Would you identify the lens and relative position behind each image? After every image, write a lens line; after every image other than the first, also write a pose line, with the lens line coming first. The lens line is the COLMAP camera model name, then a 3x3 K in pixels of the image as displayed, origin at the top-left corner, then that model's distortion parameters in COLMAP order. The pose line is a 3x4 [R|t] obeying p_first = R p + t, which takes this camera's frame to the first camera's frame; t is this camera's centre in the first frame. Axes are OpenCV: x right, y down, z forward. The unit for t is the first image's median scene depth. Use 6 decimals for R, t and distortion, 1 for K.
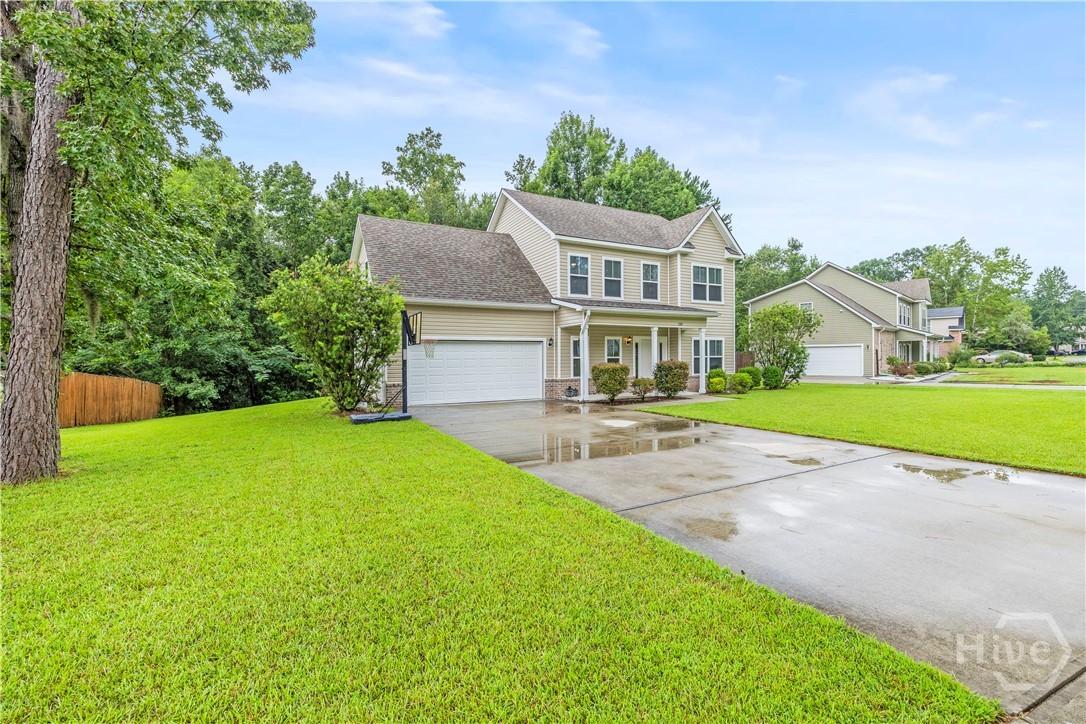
lens RADIAL K [[460.7, 0, 549.4], [0, 460.7, 360.1], [0, 0, 1]] dist [0.002146, 0.000609]
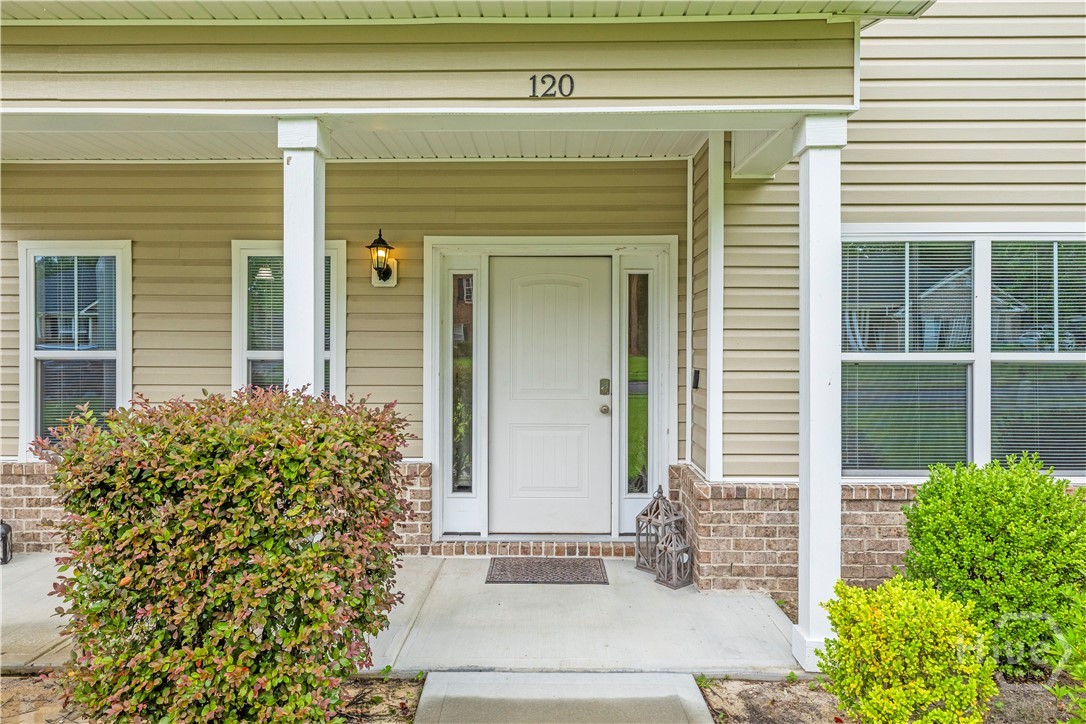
lens RADIAL K [[651.1, 0, 540.9], [0, 651.1, 355.2], [0, 0, 1]] dist [-0.003799, -0.000242]
pose [[0.872305, 0.013540, -0.488774, 0.347825], [-0.011597, 0.999908, 0.007003, -0.008560], [0.488824, -0.000440, 0.872382, 0.810080]]
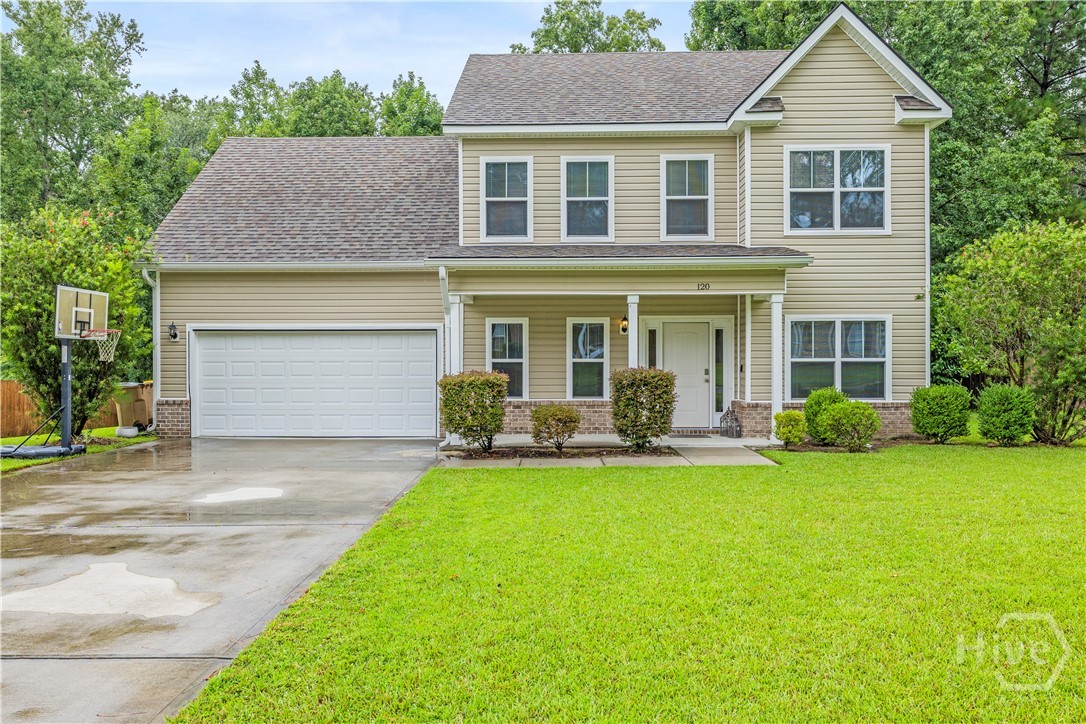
lens RADIAL K [[780.4, 0, 538.4], [0, 780.4, 364.5], [0, 0, 1]] dist [-0.003738, 0.005578]
pose [[0.867879, 0.008639, -0.496700, 0.496543], [-0.007600, 0.999963, 0.004114, -0.004218], [0.496717, 0.000205, 0.867913, 0.252184]]
